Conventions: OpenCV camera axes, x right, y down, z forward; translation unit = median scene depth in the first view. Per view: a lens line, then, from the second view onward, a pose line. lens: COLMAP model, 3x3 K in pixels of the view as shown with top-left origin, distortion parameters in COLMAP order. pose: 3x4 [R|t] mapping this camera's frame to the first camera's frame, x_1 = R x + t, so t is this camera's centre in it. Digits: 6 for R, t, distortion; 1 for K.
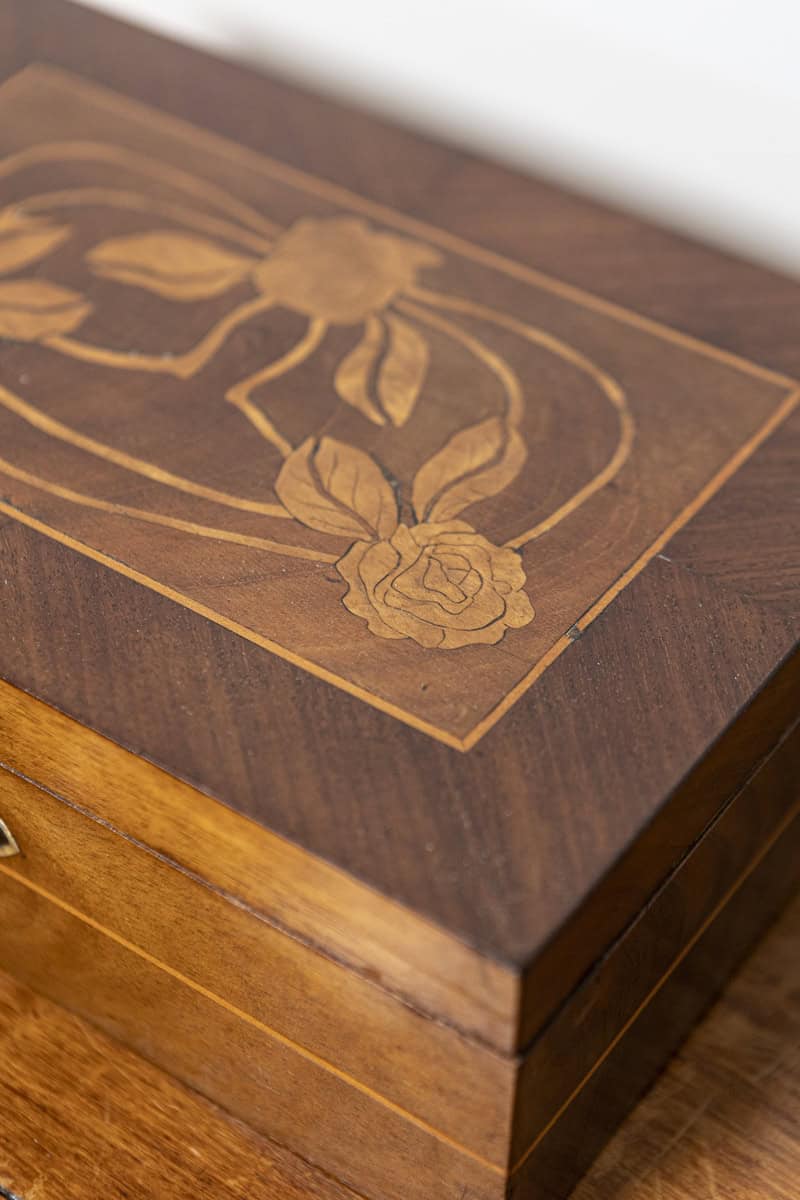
lens RADIAL K [[2395.0, 0, 400.0], [0, 2395.0, 600.0], [0, 0, 1]] dist [-0.018429, -0.125221]
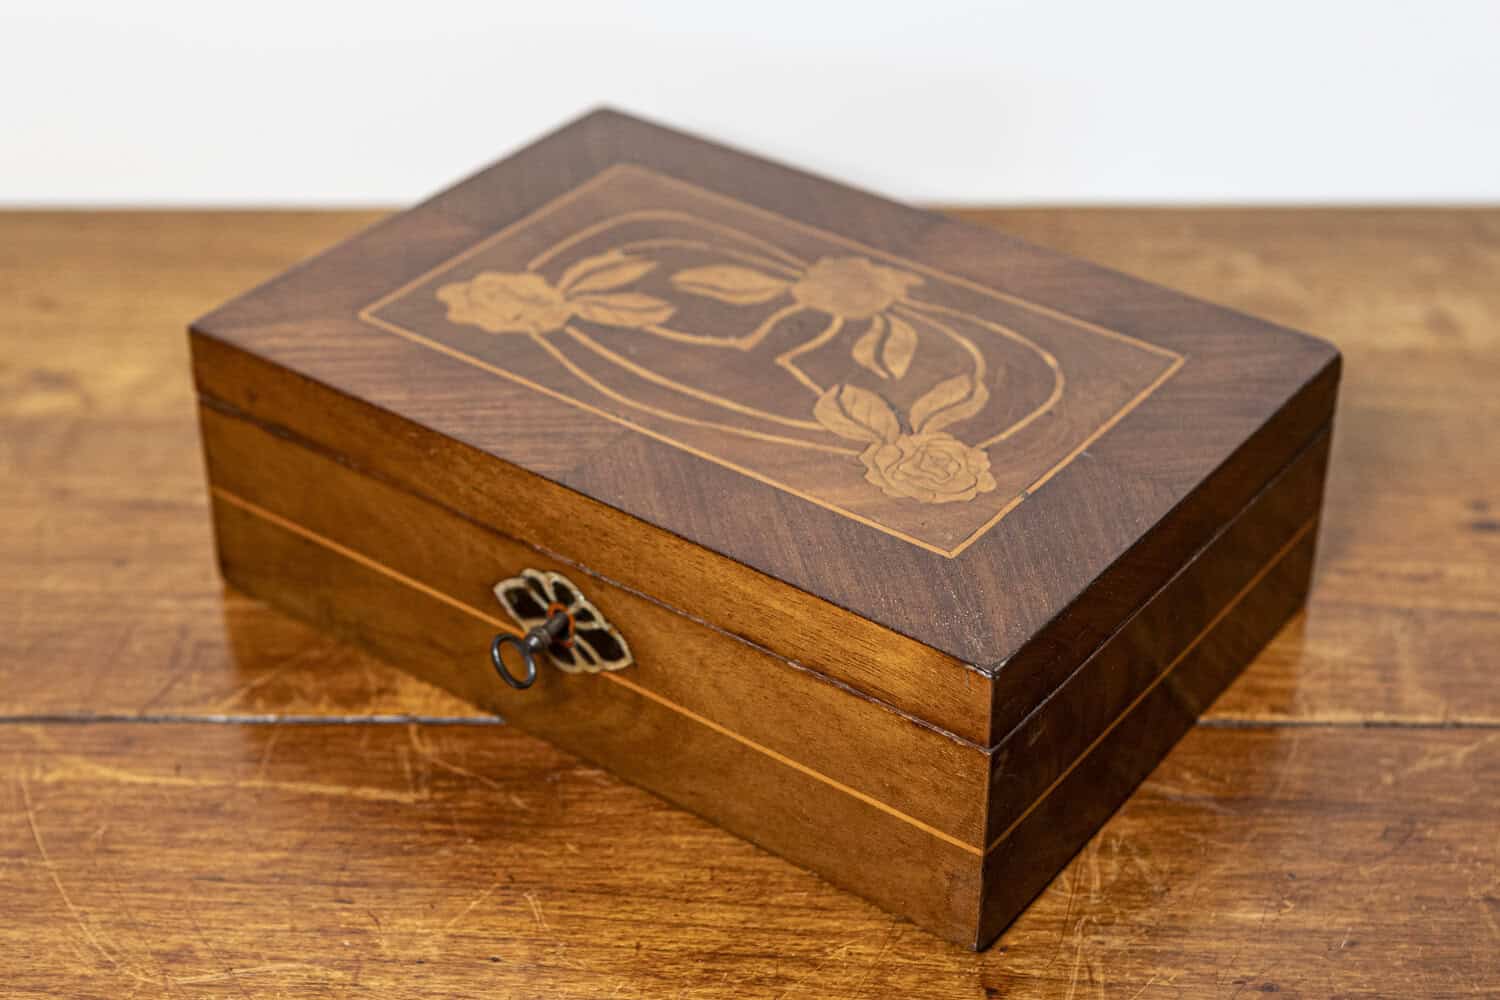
lens RADIAL K [[2515.9, 0, 750.0], [0, 2515.9, 500.0], [0, 0, 1]] dist [-0.030121, -0.045635]
pose [[0.999532, 0.001155, -0.030583, -0.043822], [-0.006253, 0.985913, -0.167143, 0.254866], [0.029959, 0.167256, 0.985458, -0.471509]]
